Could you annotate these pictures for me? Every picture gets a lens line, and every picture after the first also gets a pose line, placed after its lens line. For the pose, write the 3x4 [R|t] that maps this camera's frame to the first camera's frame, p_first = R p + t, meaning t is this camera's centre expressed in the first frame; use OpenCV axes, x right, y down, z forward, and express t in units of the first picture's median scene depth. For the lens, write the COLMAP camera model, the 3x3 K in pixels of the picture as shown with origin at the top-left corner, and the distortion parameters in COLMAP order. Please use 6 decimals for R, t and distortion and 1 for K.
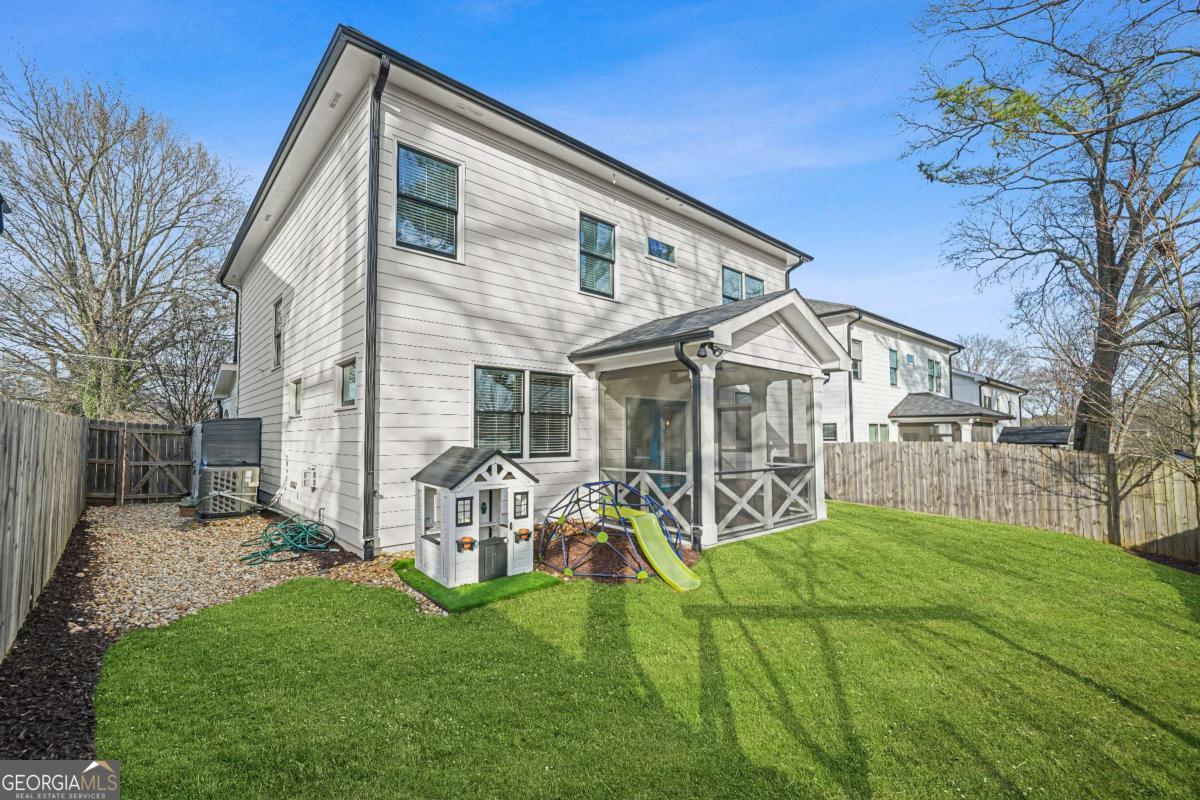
lens RADIAL K [[500.7, 0, 604.8], [0, 500.7, 347.5], [0, 0, 1]] dist [-0.000020, -0.000017]
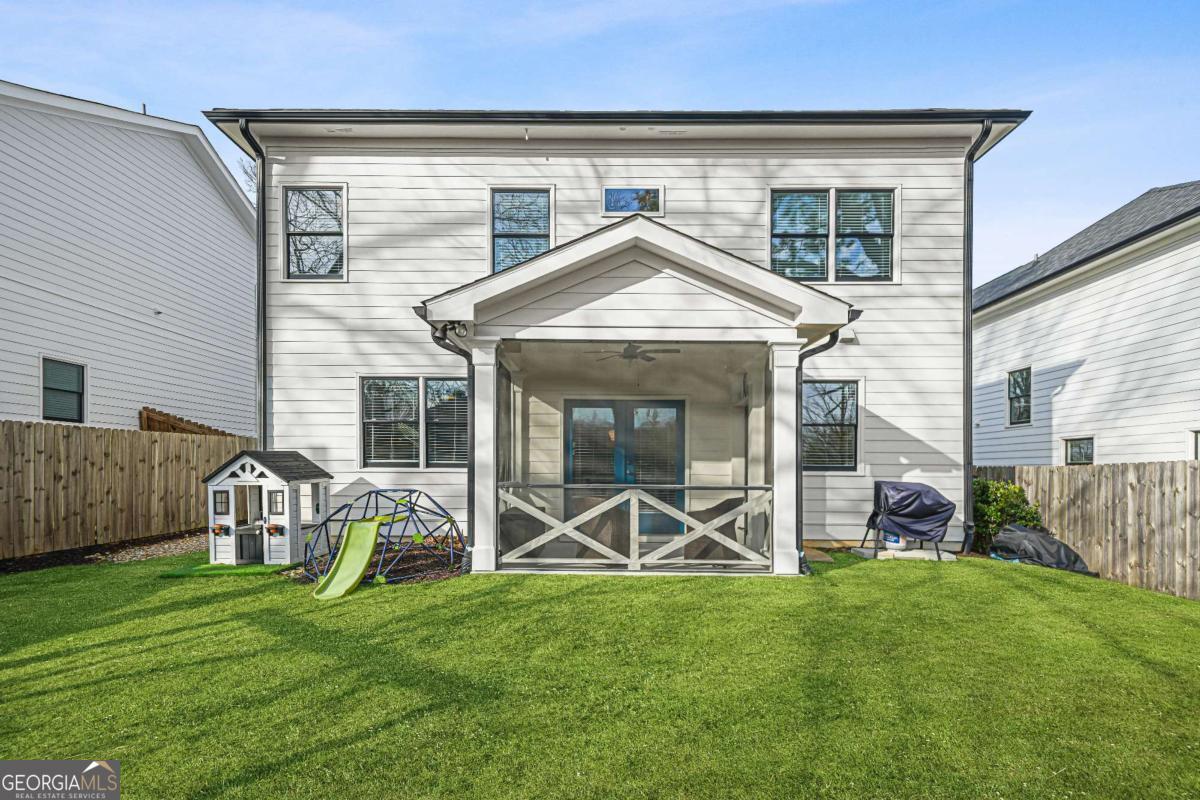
lens RADIAL K [[597.2, 0, 600.0], [0, 597.2, 400.0], [0, 0, 1]] dist [0.012407, 0.000510]
pose [[0.739553, -0.071881, -0.669249, 0.916306], [0.109404, 0.993897, 0.014147, 0.117113], [0.664148, -0.083681, 0.742903, 0.398245]]
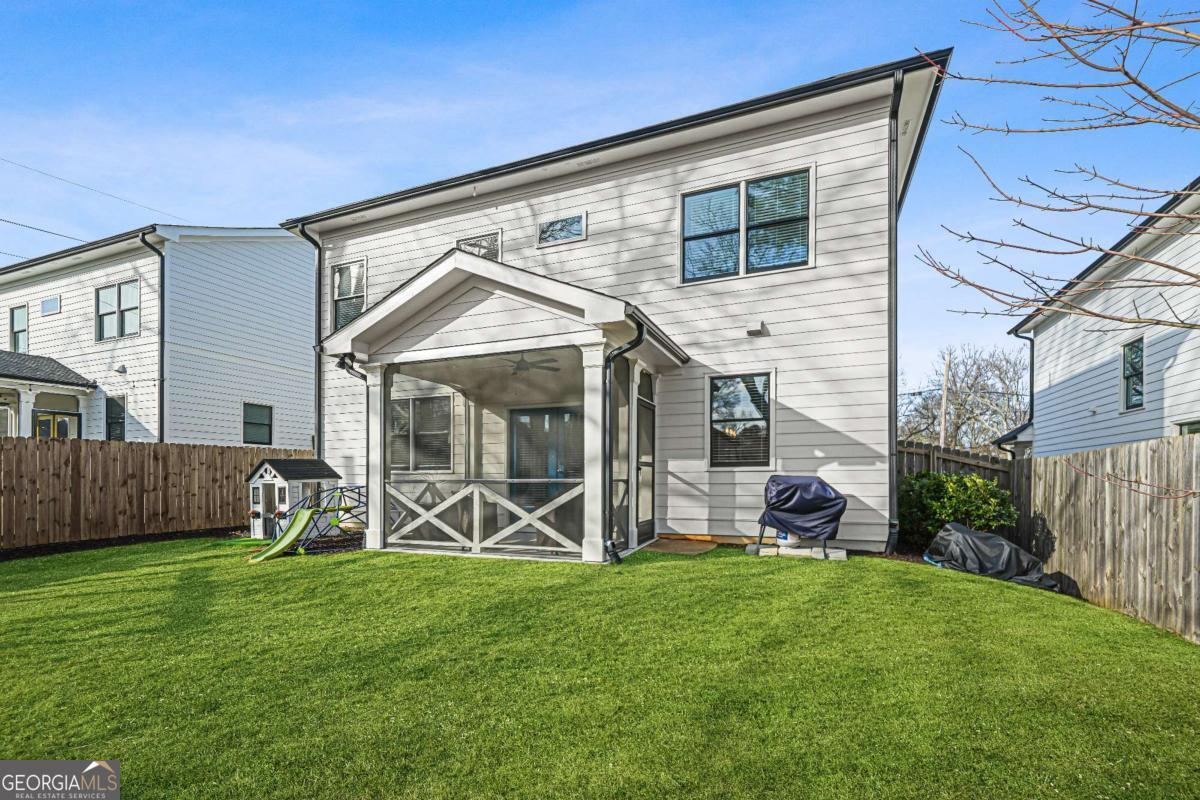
lens RADIAL K [[542.0, 0, 601.8], [0, 542.0, 412.8], [0, 0, 1]] dist [0.001252, 0.000060]
pose [[0.434826, -0.110263, -0.893738, 1.294179], [0.160713, 0.986044, -0.043460, 0.222679], [0.886057, -0.124738, 0.446478, 0.870227]]
